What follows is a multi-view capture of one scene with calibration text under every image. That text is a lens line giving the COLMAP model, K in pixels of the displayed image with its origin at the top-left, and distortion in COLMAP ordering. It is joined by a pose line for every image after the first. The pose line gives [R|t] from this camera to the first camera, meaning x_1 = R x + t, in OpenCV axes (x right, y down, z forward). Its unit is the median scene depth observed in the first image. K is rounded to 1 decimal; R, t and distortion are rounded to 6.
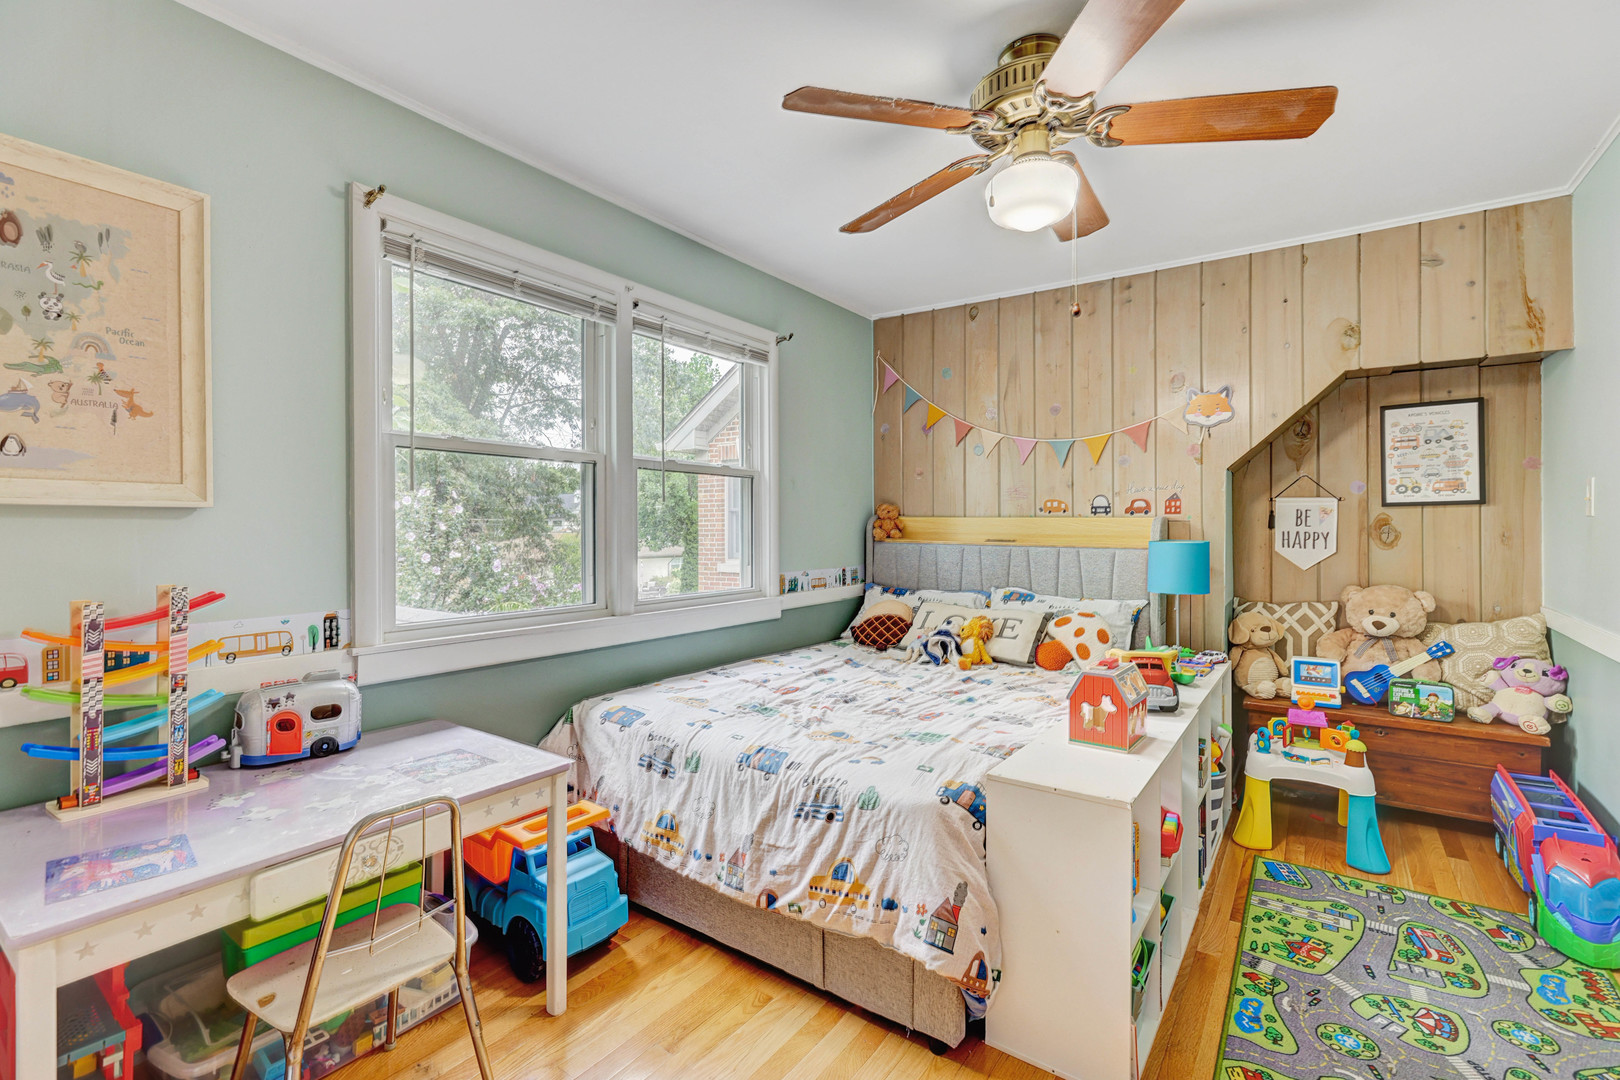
lens RADIAL K [[721.7, 0, 810.0], [0, 721.7, 540.0], [0, 0, 1]] dist [-0.000624, -0.000055]
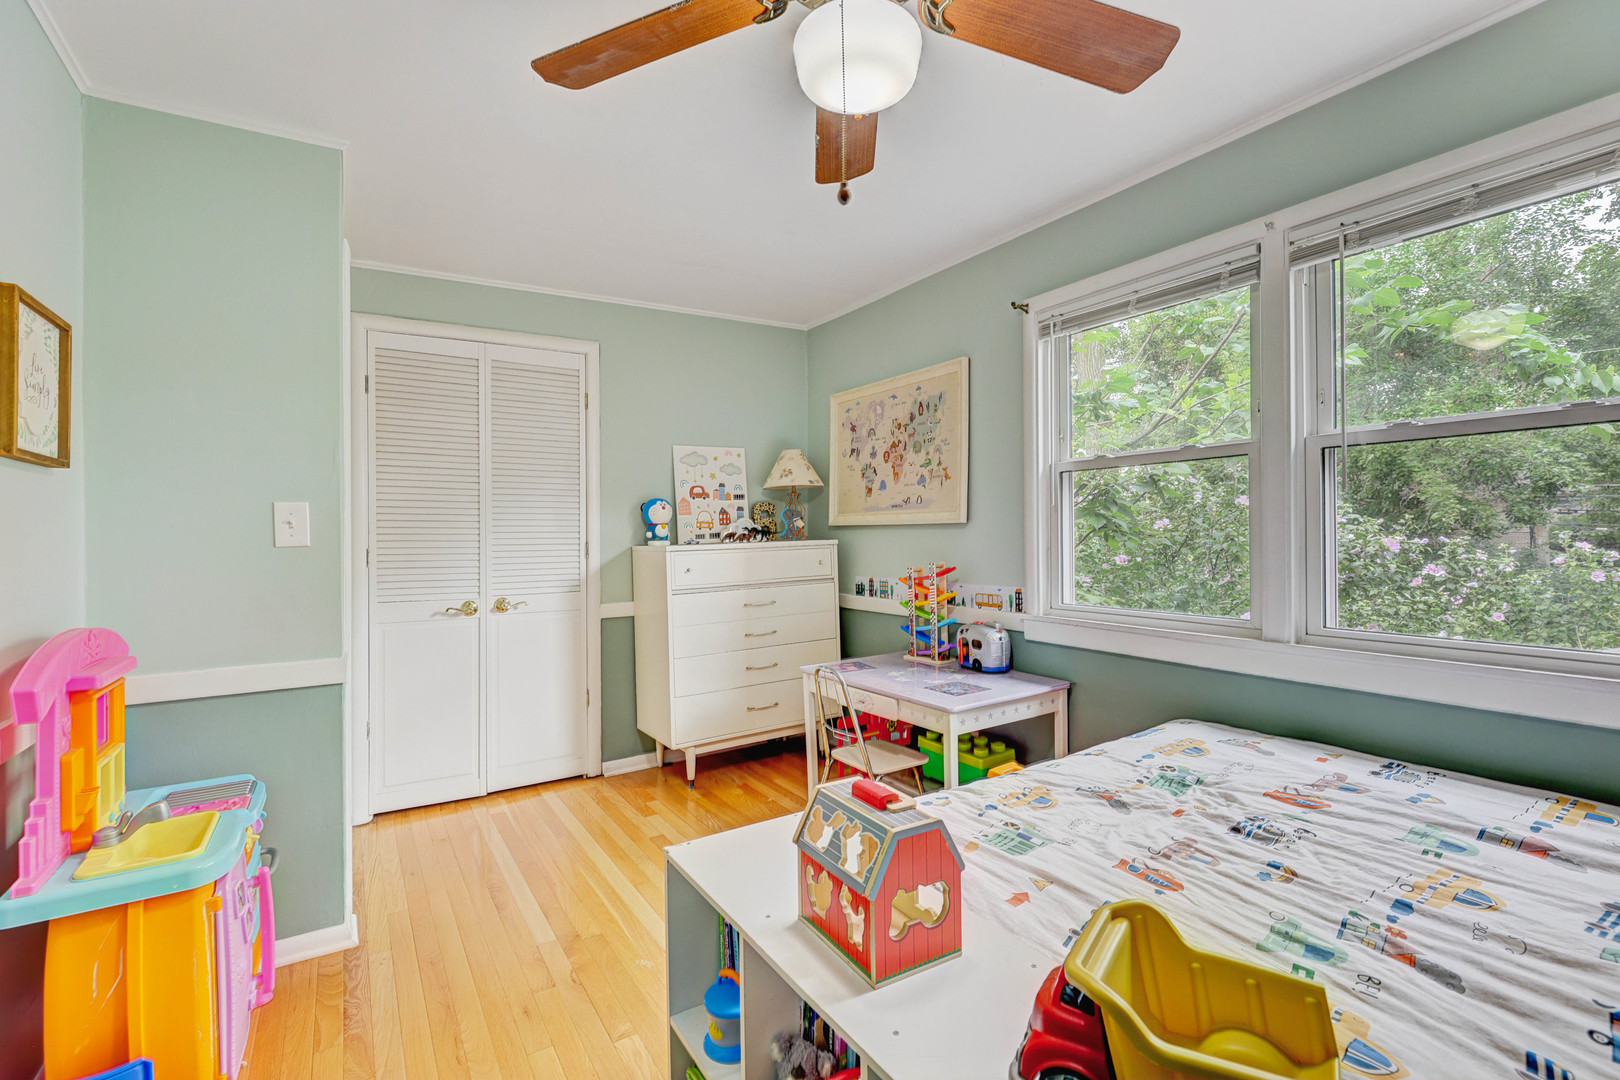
lens RADIAL K [[721.7, 0, 810.0], [0, 721.7, 540.0], [0, 0, 1]] dist [-0.000624, -0.000055]
pose [[-0.377925, 0.007181, -0.925808, 1.003782], [-0.009863, 0.999882, 0.011782, -0.017004], [0.925784, 0.013584, -0.377809, 1.265616]]
